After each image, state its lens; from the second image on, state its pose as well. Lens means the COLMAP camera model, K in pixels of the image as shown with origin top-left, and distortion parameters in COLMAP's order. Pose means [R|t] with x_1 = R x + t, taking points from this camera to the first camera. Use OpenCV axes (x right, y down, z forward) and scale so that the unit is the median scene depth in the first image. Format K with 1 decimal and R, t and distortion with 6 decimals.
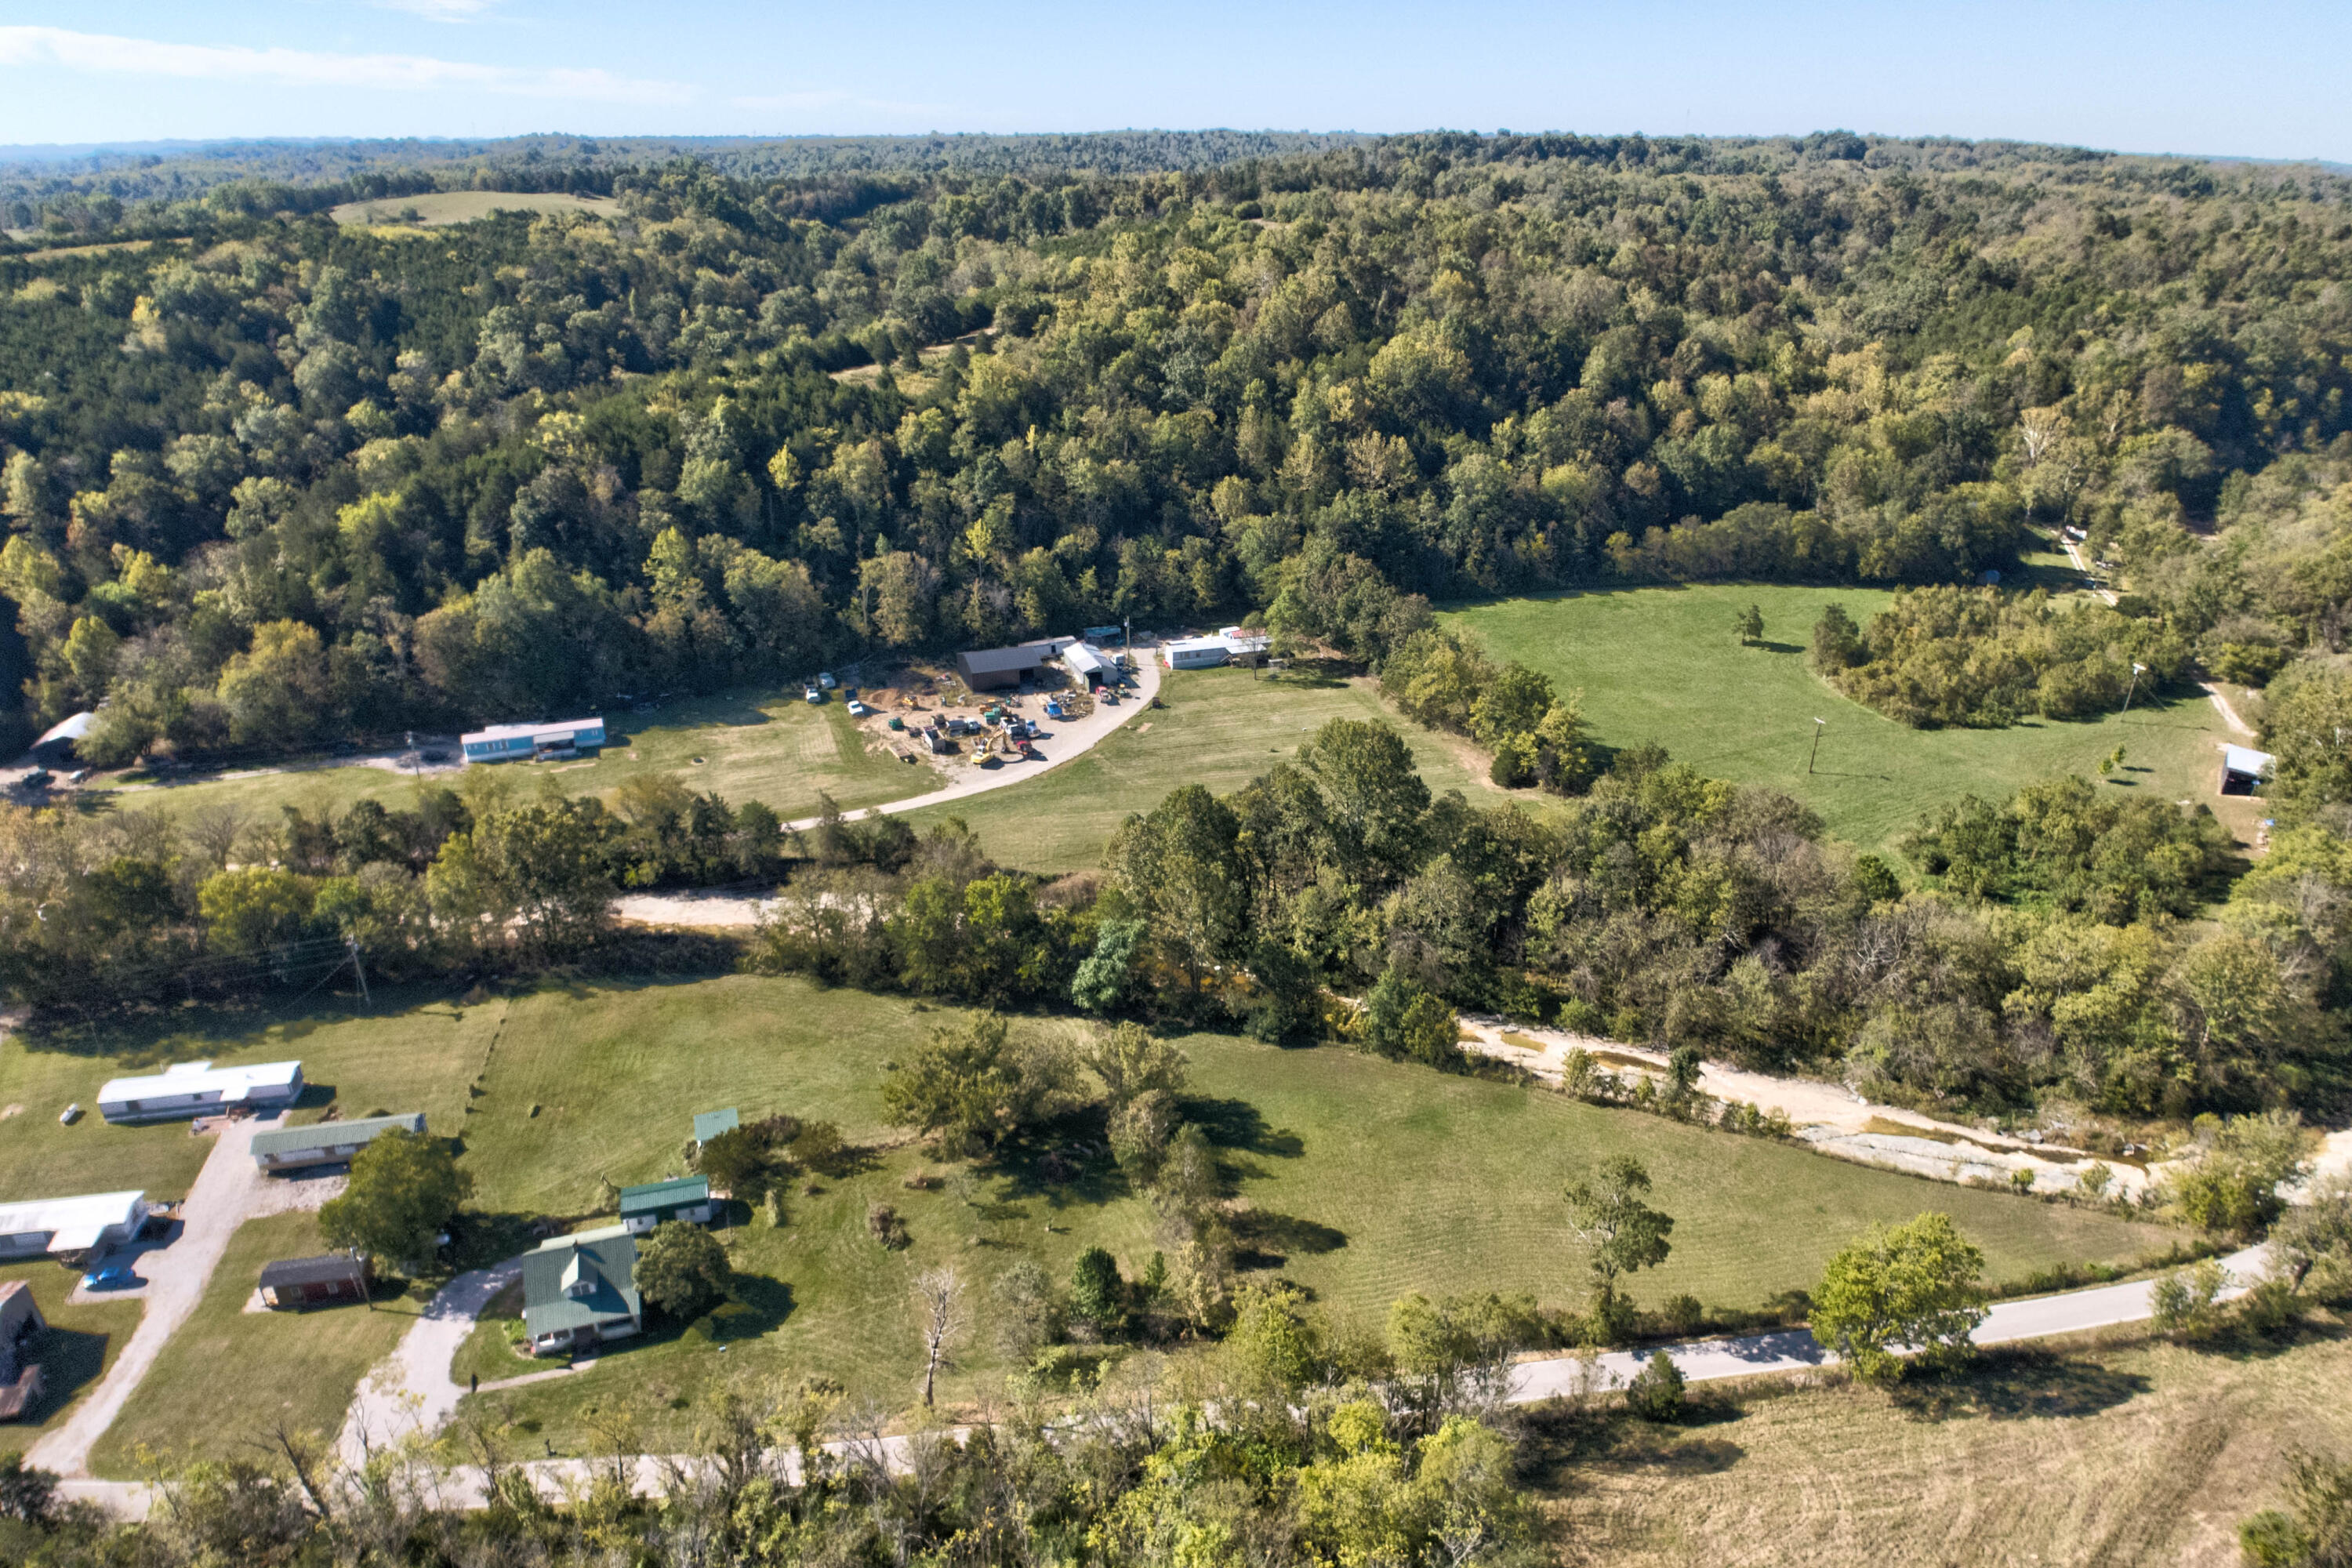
lens RADIAL K [[1427.3, 0, 1167.6], [0, 1427.3, 892.7], [0, 0, 1]] dist [-0.015257, -0.020570]
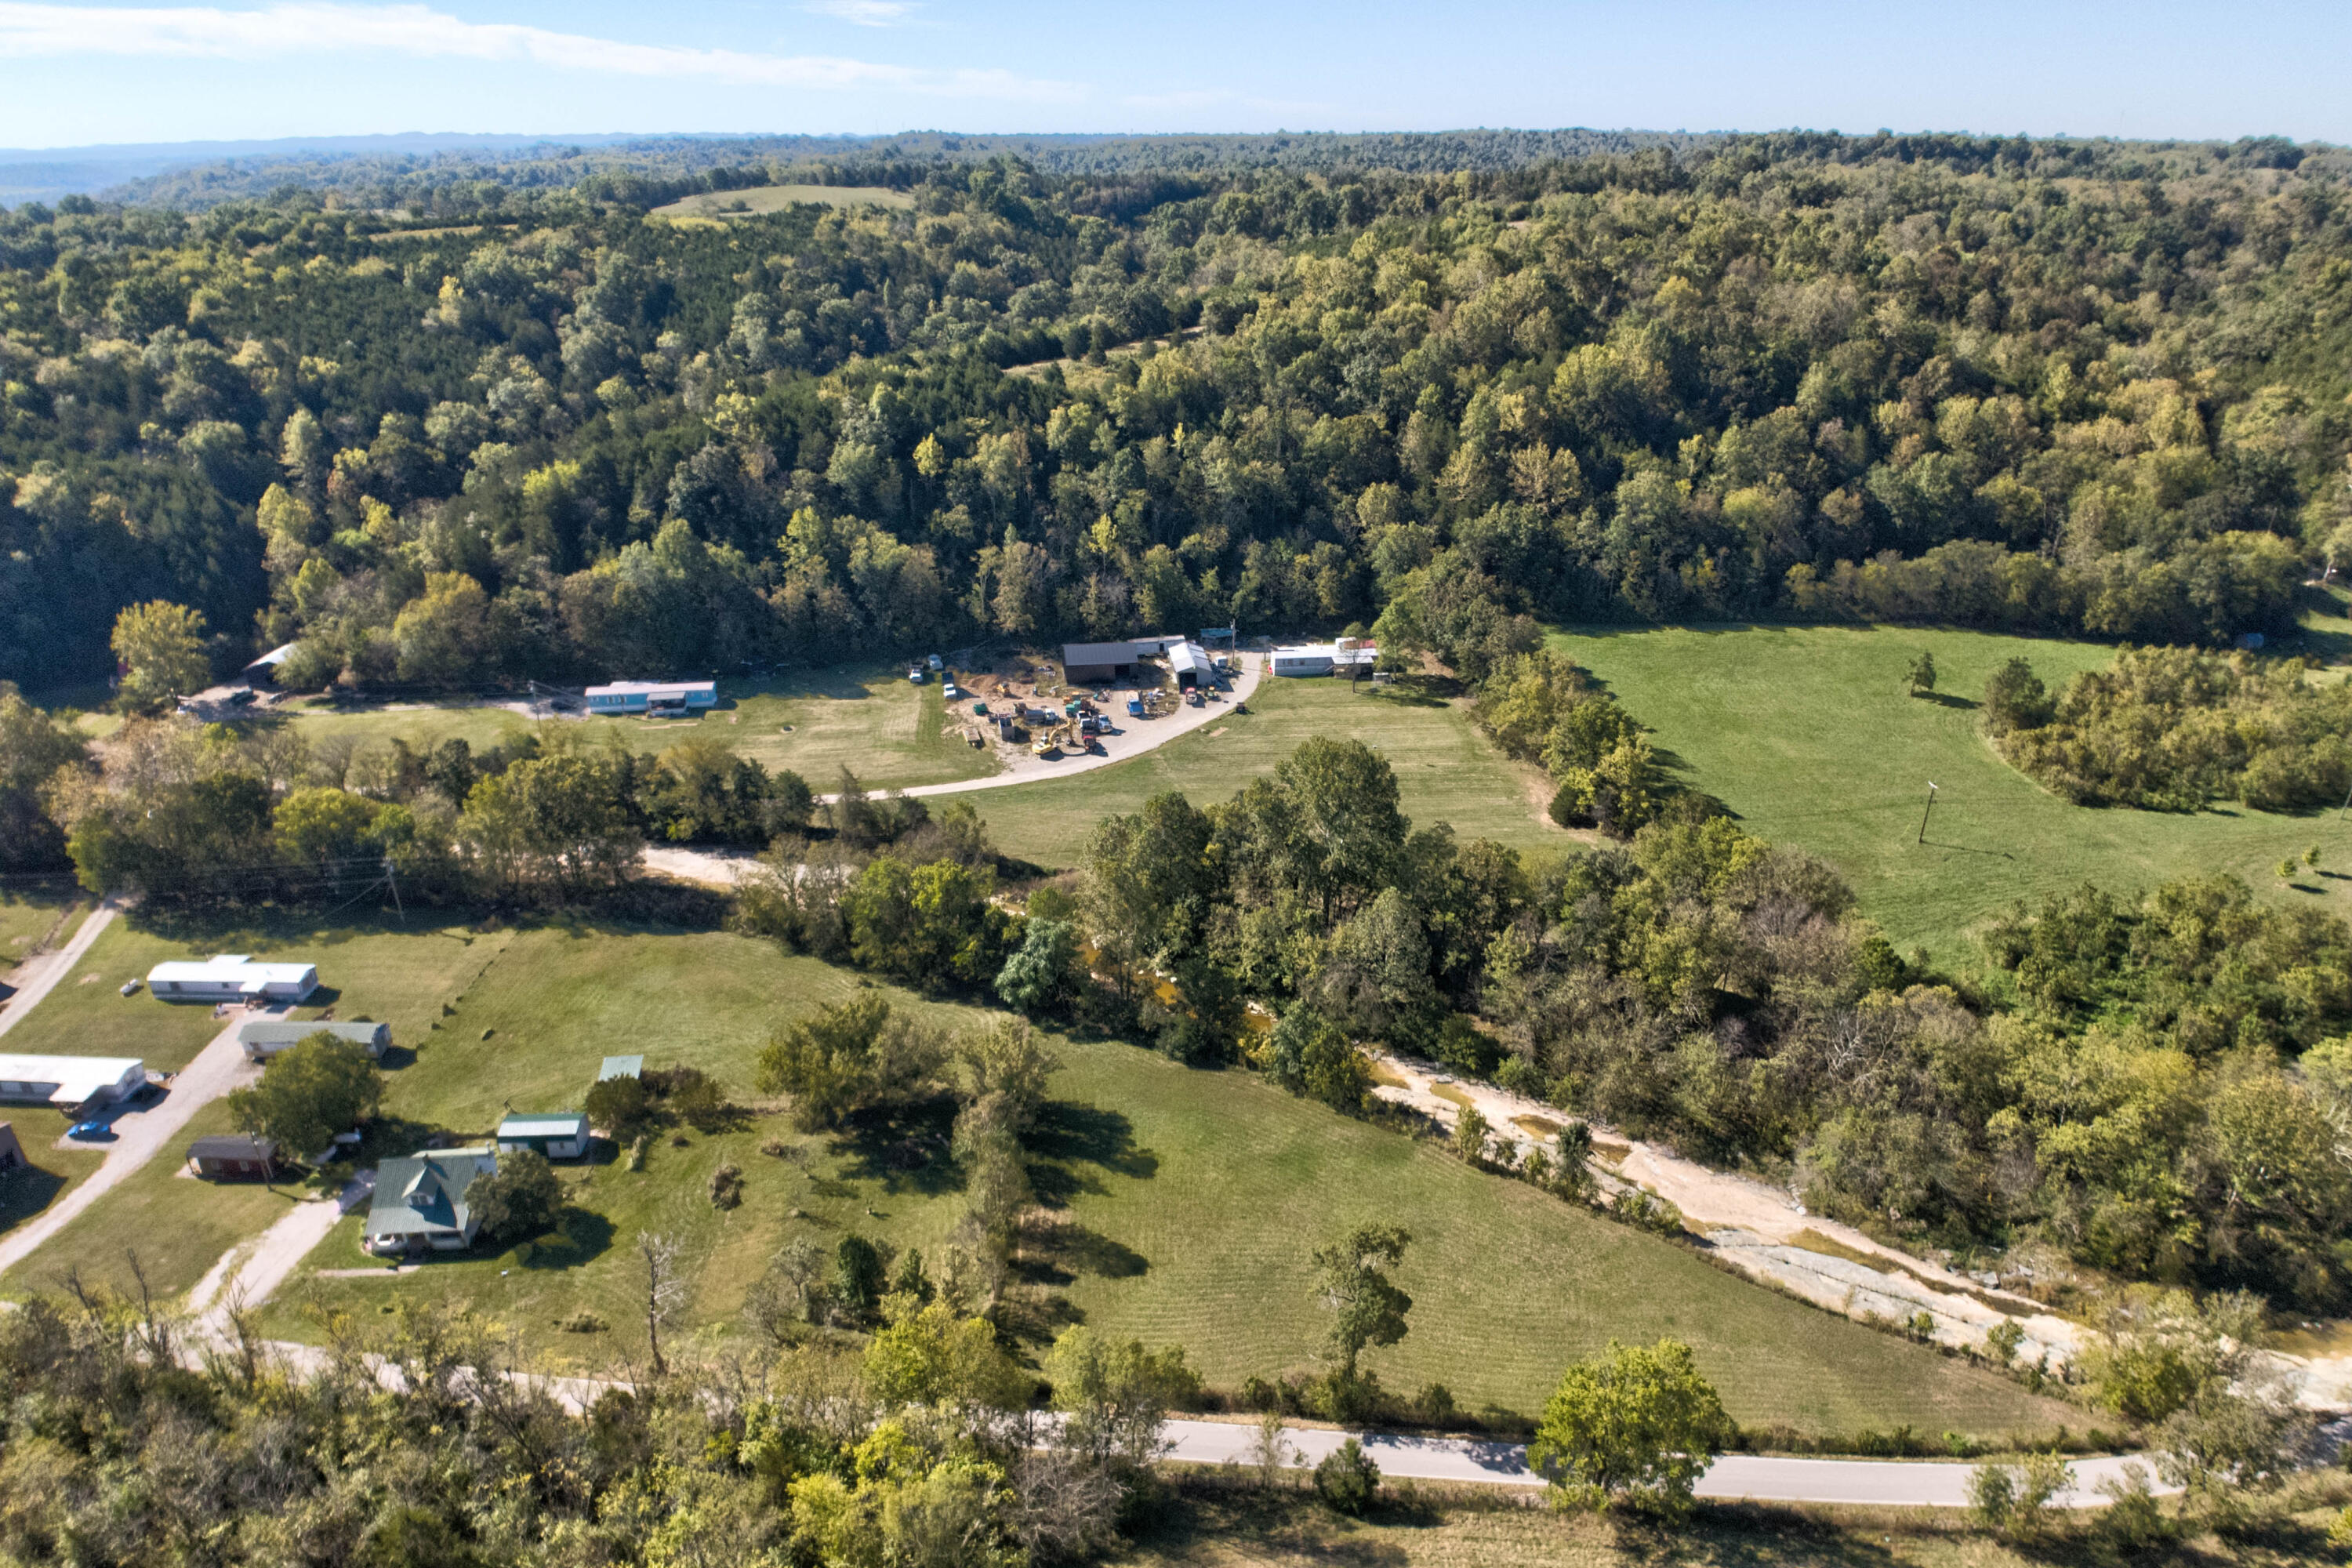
lens RADIAL K [[1427.3, 0, 1167.6], [0, 1427.3, 892.7], [0, 0, 1]] dist [-0.015257, -0.020570]
pose [[0.972834, 0.104216, -0.206722, 0.155937], [-0.104026, 0.994504, 0.011817, -0.012137], [0.206817, 0.010008, 0.978328, 0.024807]]
